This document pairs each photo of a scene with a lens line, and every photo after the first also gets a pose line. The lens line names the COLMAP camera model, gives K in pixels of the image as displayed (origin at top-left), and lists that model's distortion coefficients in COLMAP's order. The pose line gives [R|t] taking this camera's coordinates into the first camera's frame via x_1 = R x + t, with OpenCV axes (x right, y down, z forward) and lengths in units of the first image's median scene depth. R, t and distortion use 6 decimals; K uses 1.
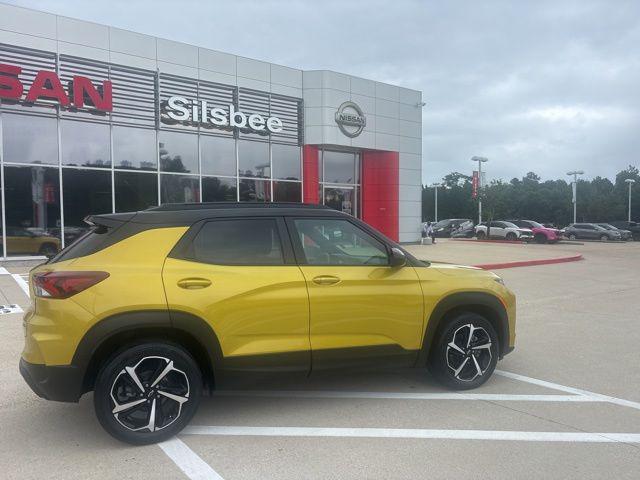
lens RADIAL K [[482.3, 0, 315.8], [0, 482.3, 244.1], [0, 0, 1]] dist [0.041843, -0.046289]
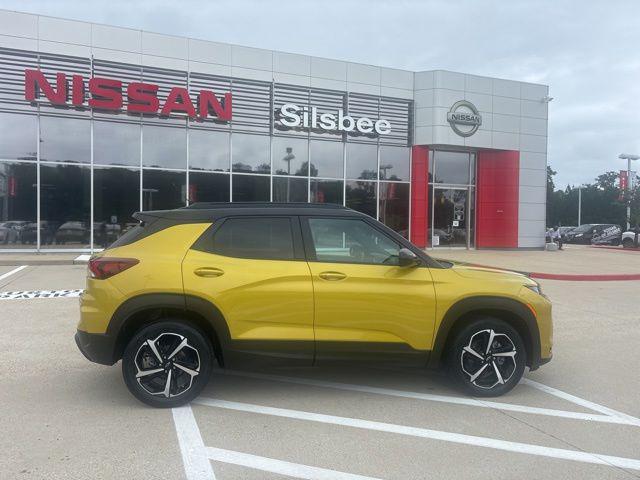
lens RADIAL K [[482.3, 0, 316.3], [0, 482.3, 235.7], [0, 0, 1]] dist [0.041843, -0.046289]
pose [[0.964608, 0.025627, -0.262440, 0.223045], [-0.030858, 0.999398, -0.015830, 0.003649], [0.261877, 0.023368, 0.964818, -0.030056]]
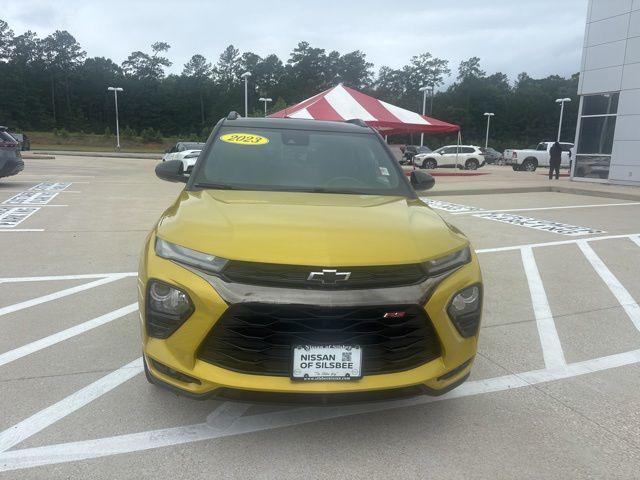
lens RADIAL K [[482.3, 0, 316.7], [0, 482.3, 238.7], [0, 0, 1]] dist [0.041843, -0.046289]
pose [[-0.265743, 0.176764, -0.947700, 0.840862], [-0.058250, 0.978306, 0.198807, -0.037823], [0.962283, 0.108035, -0.249681, 1.317091]]
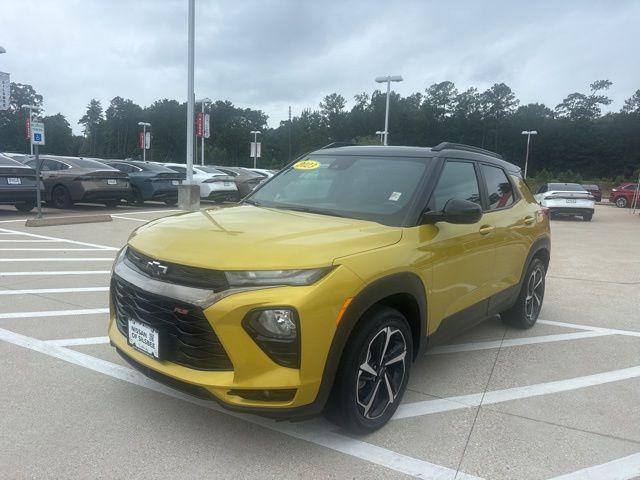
lens RADIAL K [[482.3, 0, 321.5], [0, 482.3, 241.4], [0, 0, 1]] dist [0.041843, -0.046289]
pose [[-0.885734, 0.032940, -0.463023, 0.489853], [-0.049525, 0.985080, 0.164818, -0.042183], [0.461543, 0.168916, -0.870887, 1.791132]]
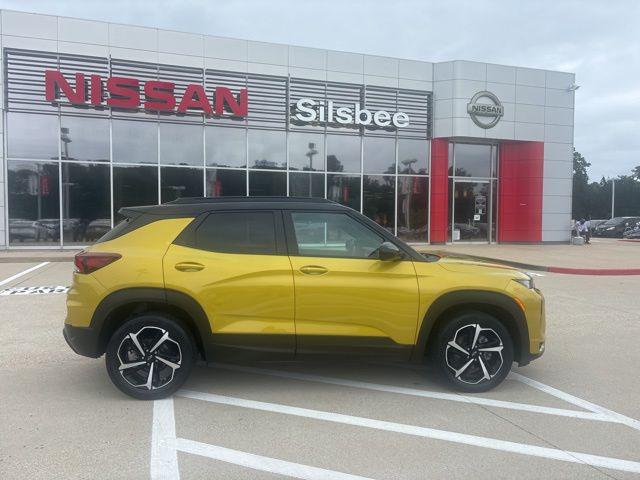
lens RADIAL K [[482.3, 0, 317.5], [0, 482.3, 241.3], [0, 0, 1]] dist [0.041843, -0.046289]
pose [[0.949355, 0.024764, -0.313227, 0.304242], [-0.024058, 0.999692, 0.006119, 0.004302], [0.313282, 0.001726, 0.949658, -0.000102]]
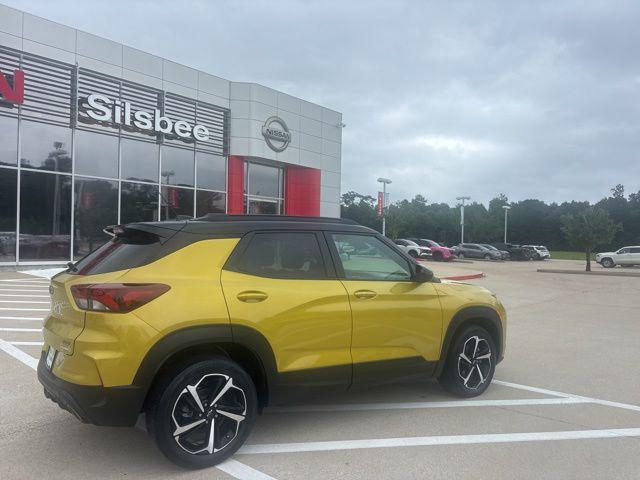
lens RADIAL K [[482.3, 0, 322.4], [0, 482.3, 243.3], [0, 0, 1]] dist [0.041843, -0.046289]
pose [[0.974209, 0.030597, 0.223564, -0.255069], [-0.023883, 0.999181, -0.032675, 0.001431], [-0.224381, 0.026493, 0.974141, 0.013104]]
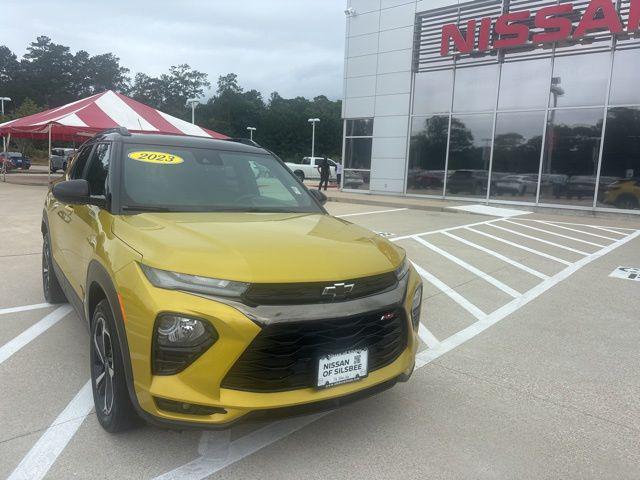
lens RADIAL K [[482.3, 0, 316.4], [0, 482.3, 237.2], [0, 0, 1]] dist [0.041843, -0.046289]
pose [[0.200117, 0.154949, -0.967442, 0.888741], [-0.077245, 0.986837, 0.142077, -0.036811], [0.976722, 0.046298, 0.209452, 1.080579]]
